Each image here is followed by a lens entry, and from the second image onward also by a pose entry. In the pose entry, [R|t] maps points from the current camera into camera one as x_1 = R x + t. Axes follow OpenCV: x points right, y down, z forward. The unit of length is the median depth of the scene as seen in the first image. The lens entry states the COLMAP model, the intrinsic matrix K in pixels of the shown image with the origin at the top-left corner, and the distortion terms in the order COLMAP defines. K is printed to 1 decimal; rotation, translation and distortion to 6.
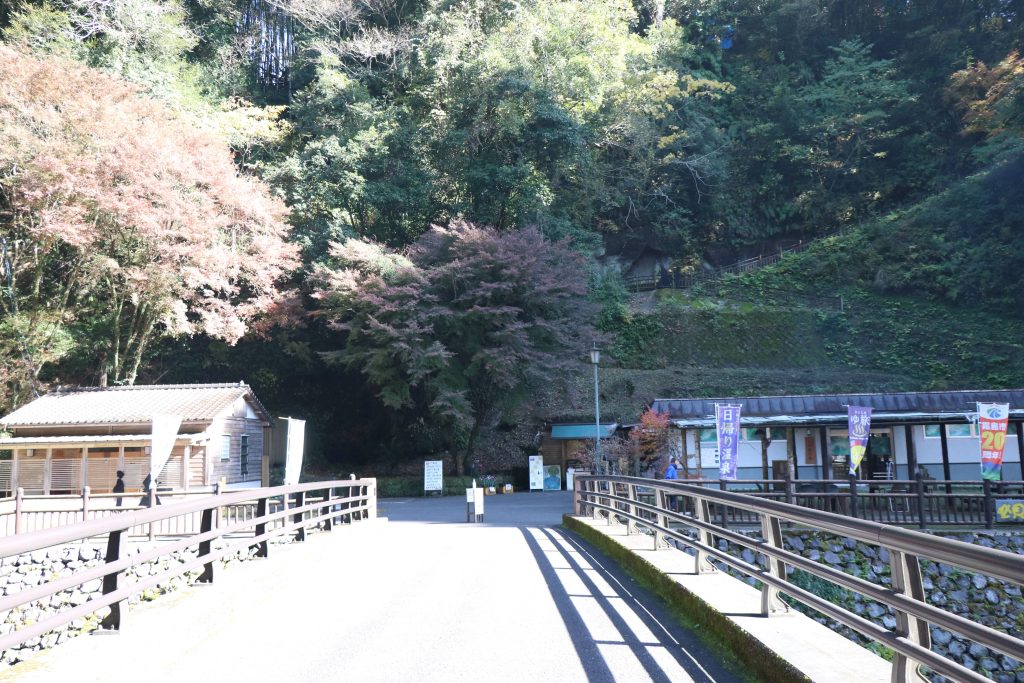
lens RADIAL K [[811.9, 0, 501.7], [0, 811.9, 343.5], [0, 0, 1]] dist [-0.012937, 0.015222]
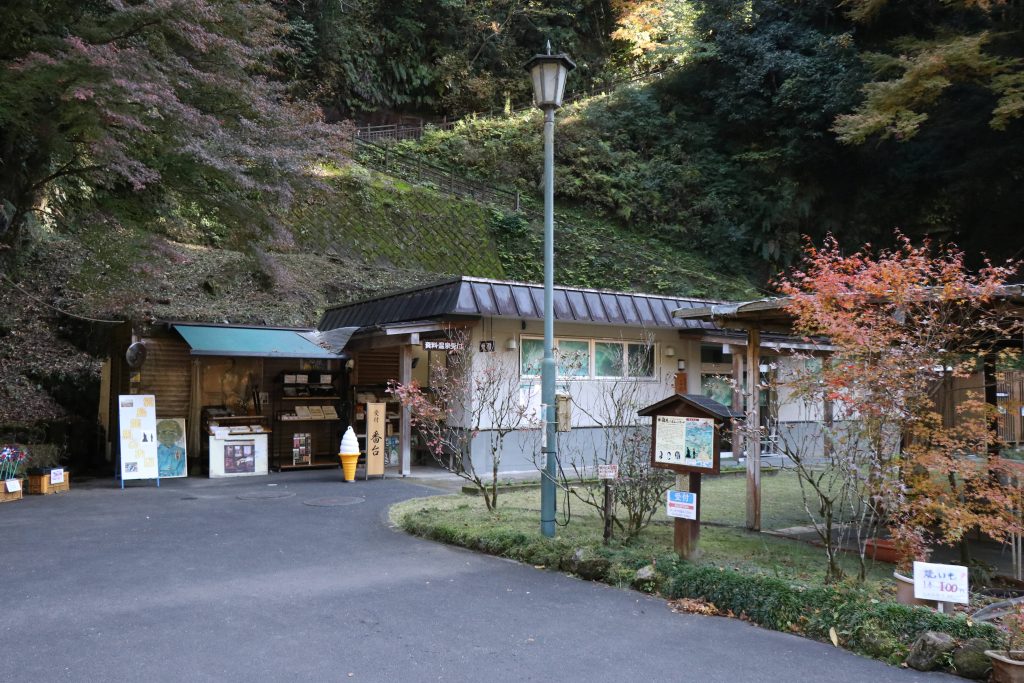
lens RADIAL K [[811.9, 0, 501.7], [0, 811.9, 343.5], [0, 0, 1]] dist [-0.012937, 0.015222]
pose [[0.774366, 0.063051, 0.629589, -0.051195], [-0.103495, 0.994243, 0.027724, 0.060738], [-0.624216, -0.086628, 0.776434, 0.421811]]
